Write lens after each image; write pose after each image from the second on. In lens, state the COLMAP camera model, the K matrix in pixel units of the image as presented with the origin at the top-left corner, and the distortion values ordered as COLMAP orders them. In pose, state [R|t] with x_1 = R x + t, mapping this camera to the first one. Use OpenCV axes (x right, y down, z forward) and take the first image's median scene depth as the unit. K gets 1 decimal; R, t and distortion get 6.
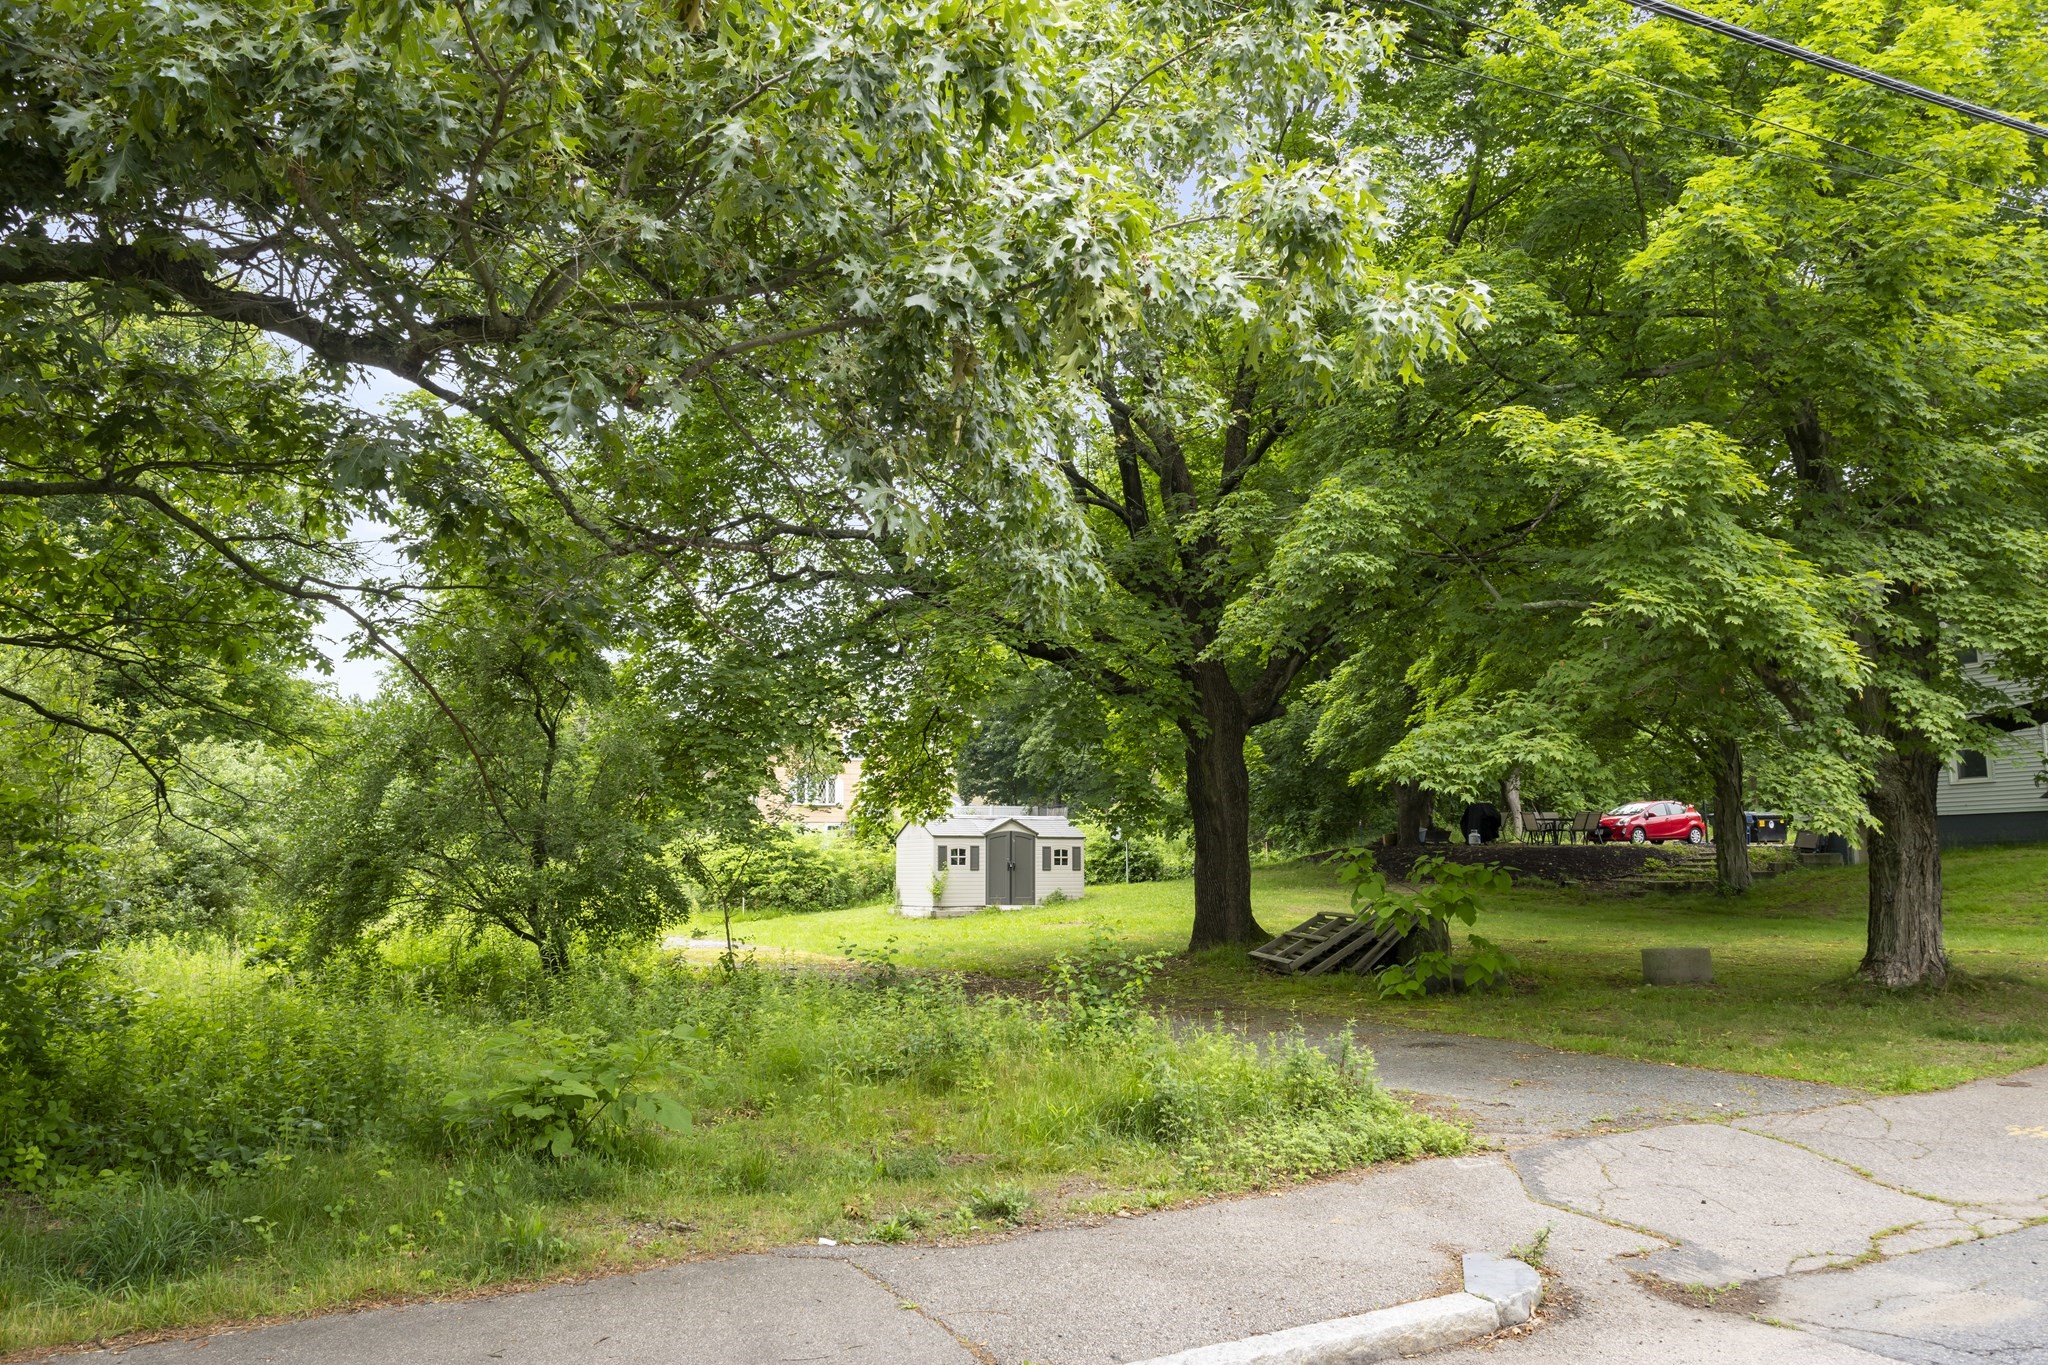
lens RADIAL K [[1475.6, 0, 1026.0], [0, 1475.6, 667.8], [0, 0, 1]] dist [0.009721, -0.002120]
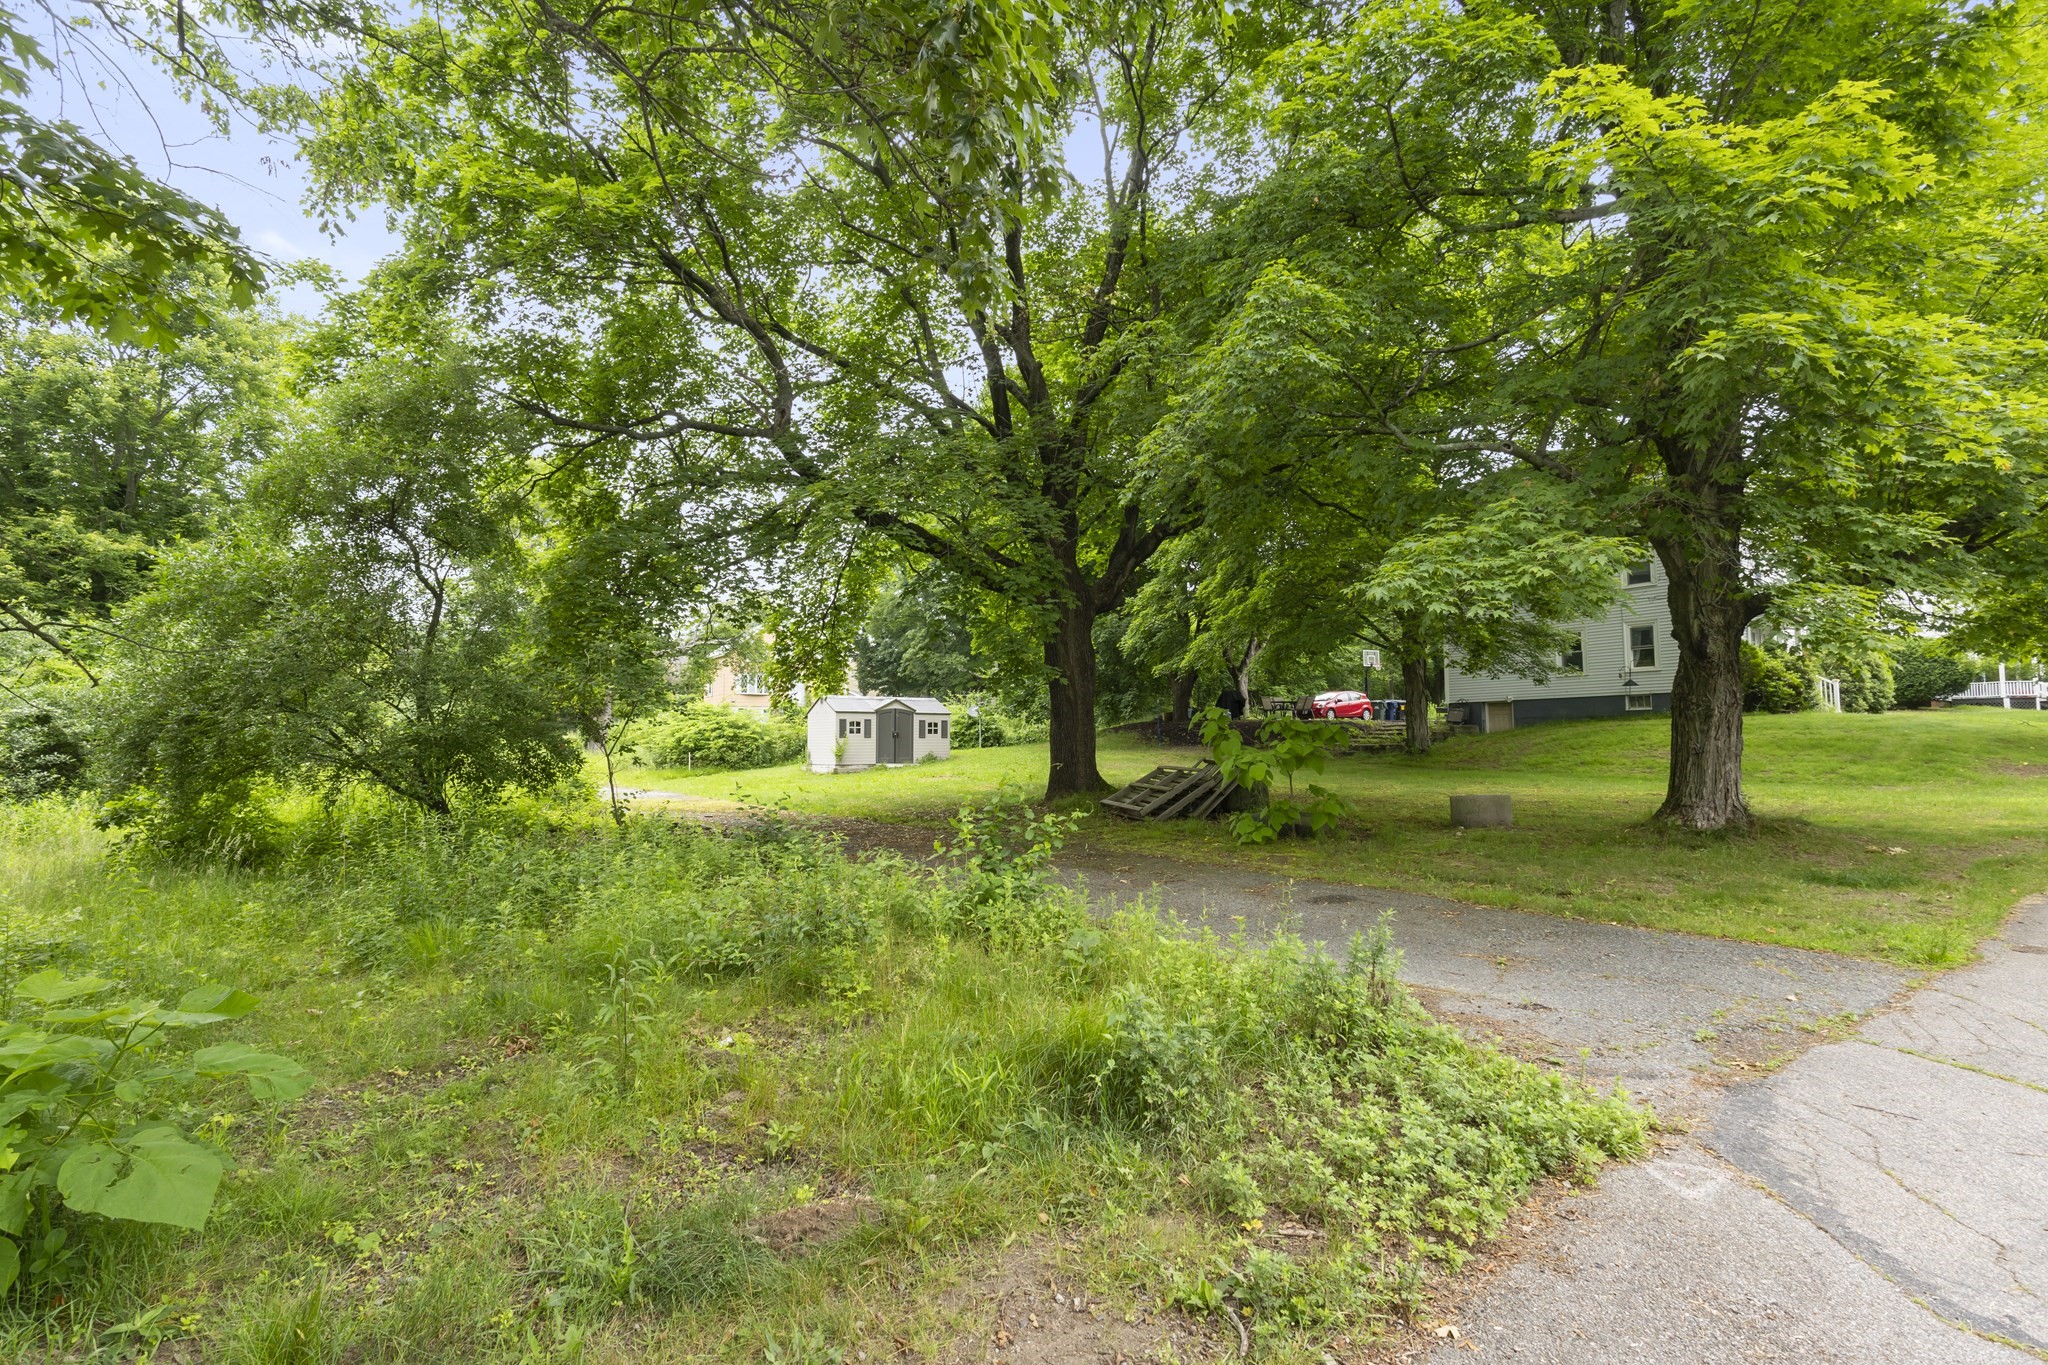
lens RADIAL K [[904.8, 0, 1031.7], [0, 904.8, 679.2], [0, 0, 1]] dist [0.005015, 0.000448]
pose [[0.990281, 0.008892, 0.138794, -0.002466], [-0.017802, 0.997849, 0.063088, 0.034740], [-0.137934, -0.064946, 0.988310, 0.202434]]
